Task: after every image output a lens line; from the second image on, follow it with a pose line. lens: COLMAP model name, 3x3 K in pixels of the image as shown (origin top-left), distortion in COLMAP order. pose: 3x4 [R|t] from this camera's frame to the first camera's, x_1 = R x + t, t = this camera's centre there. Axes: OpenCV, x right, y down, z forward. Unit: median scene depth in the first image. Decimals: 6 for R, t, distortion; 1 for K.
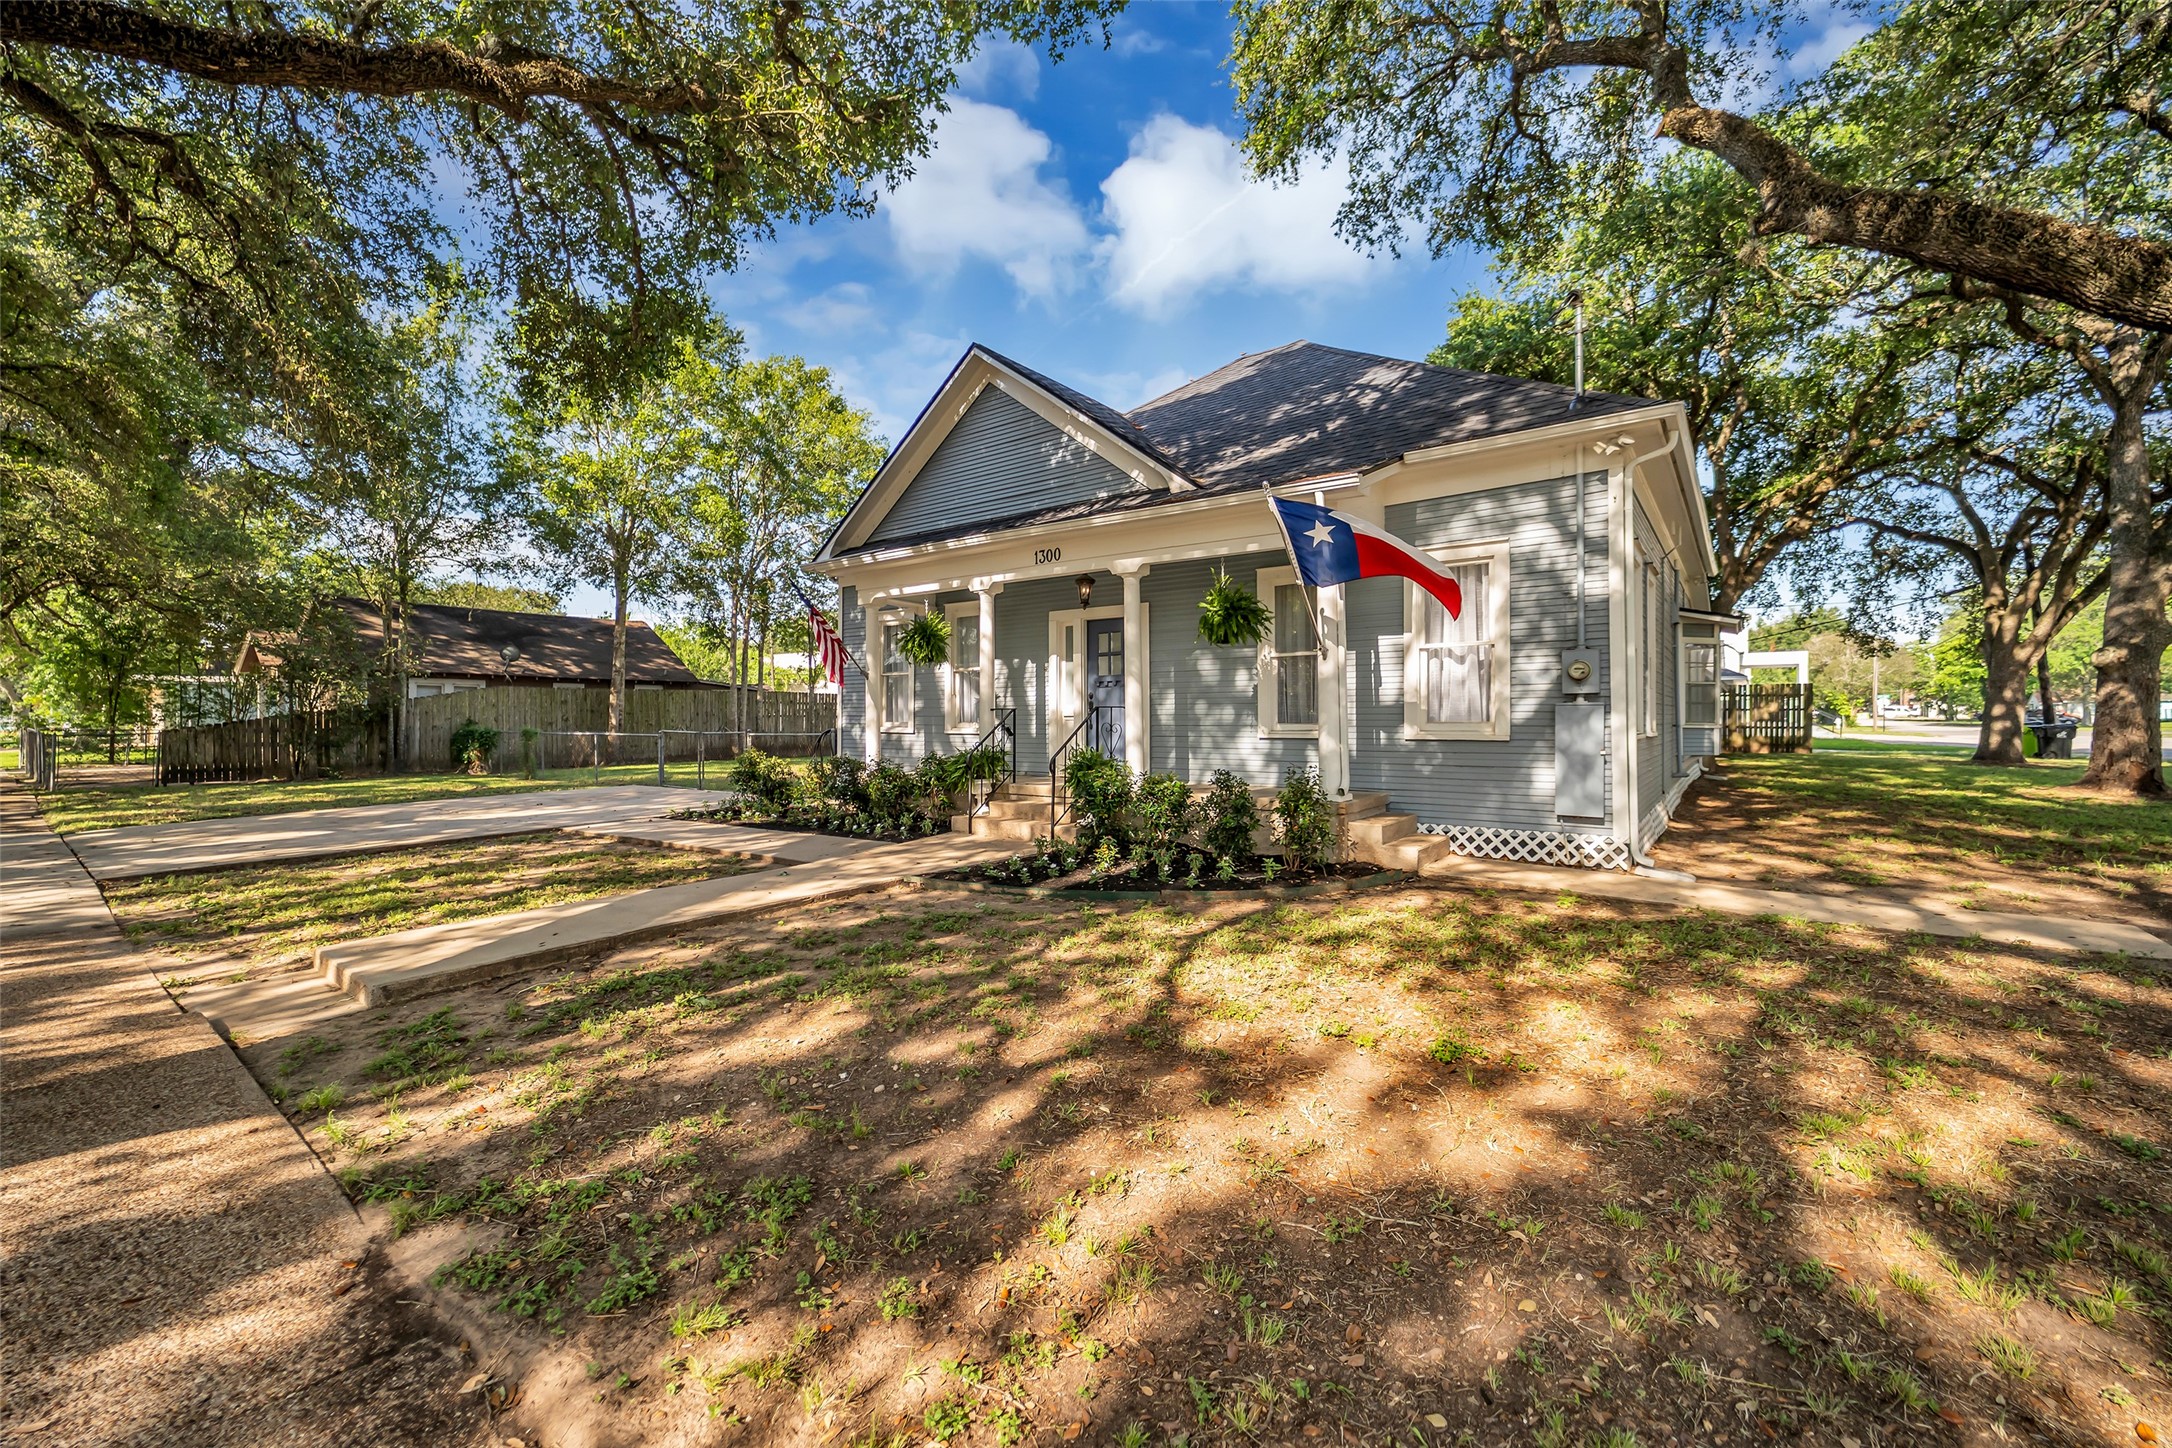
lens RADIAL K [[903.3, 0, 1079.9], [0, 903.3, 707.9], [0, 0, 1]] dist [0.001273, -0.001308]
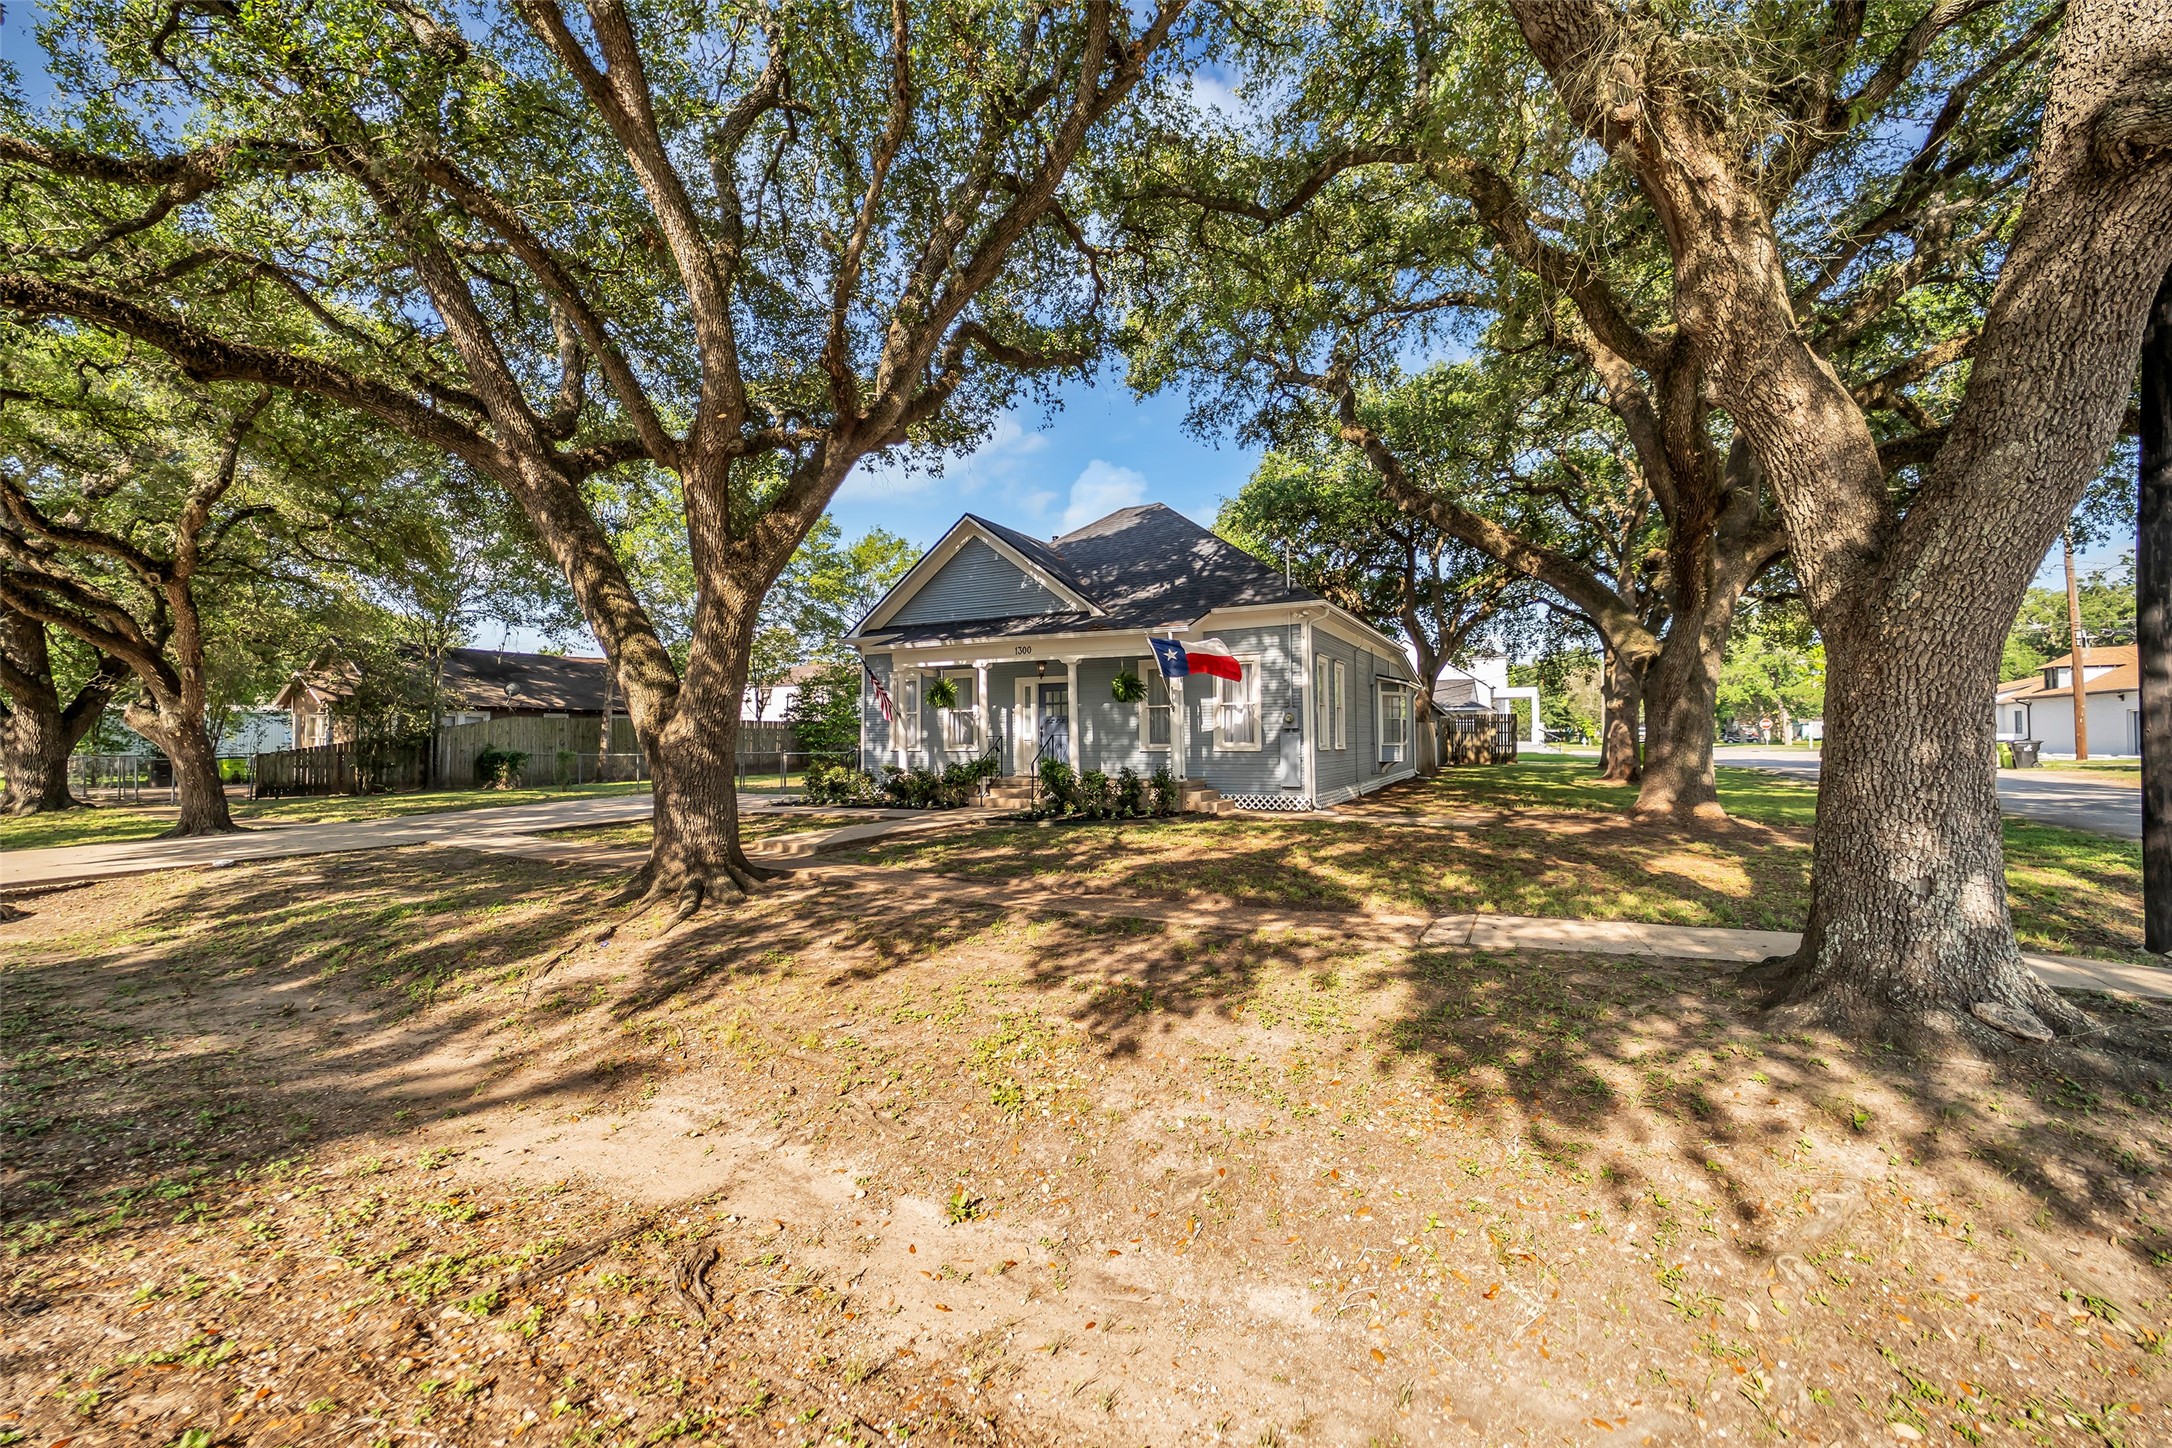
lens RADIAL K [[903.3, 0, 1097.6], [0, 903.3, 724.6], [0, 0, 1]] dist [0.001273, -0.001308]
pose [[0.984395, -0.001225, 0.175967, -0.188384], [0.002242, 0.999982, -0.005578, -0.011411], [-0.175957, 0.005885, 0.984380, -0.714203]]
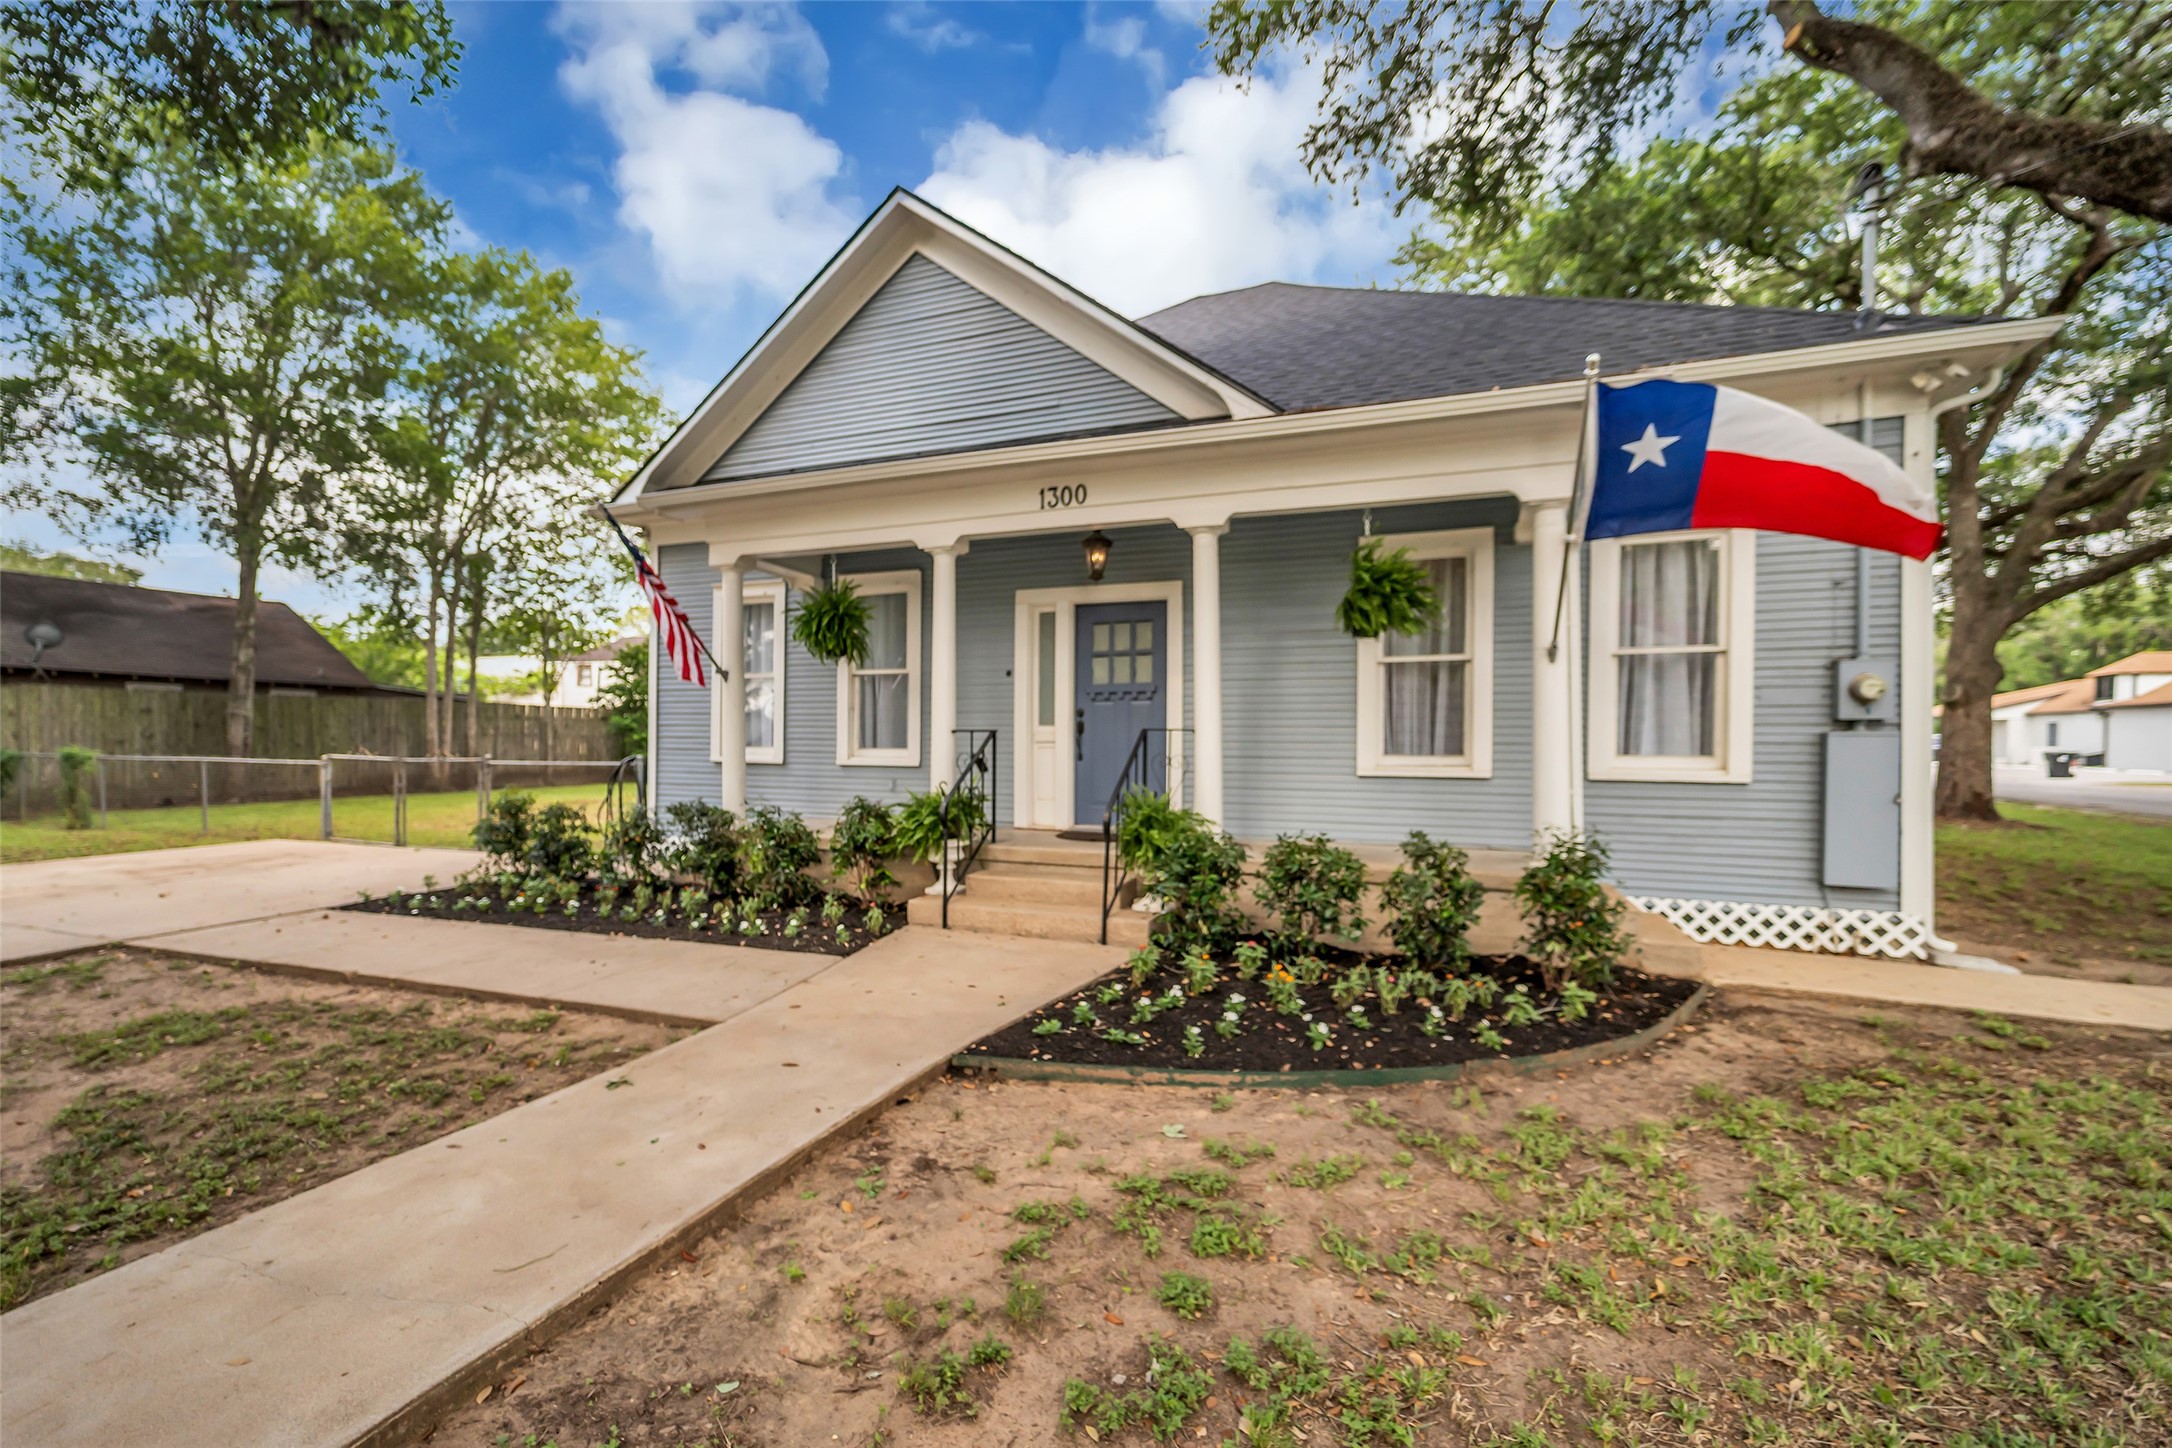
lens RADIAL K [[903.3, 0, 1093.9], [0, 903.3, 751.0], [0, 0, 1]] dist [0.001273, -0.001308]
pose [[0.959416, 0.006008, 0.281930, -0.180937], [-0.012484, 0.999698, 0.021179, 0.000900], [-0.281718, -0.023839, 0.959201, 0.337520]]
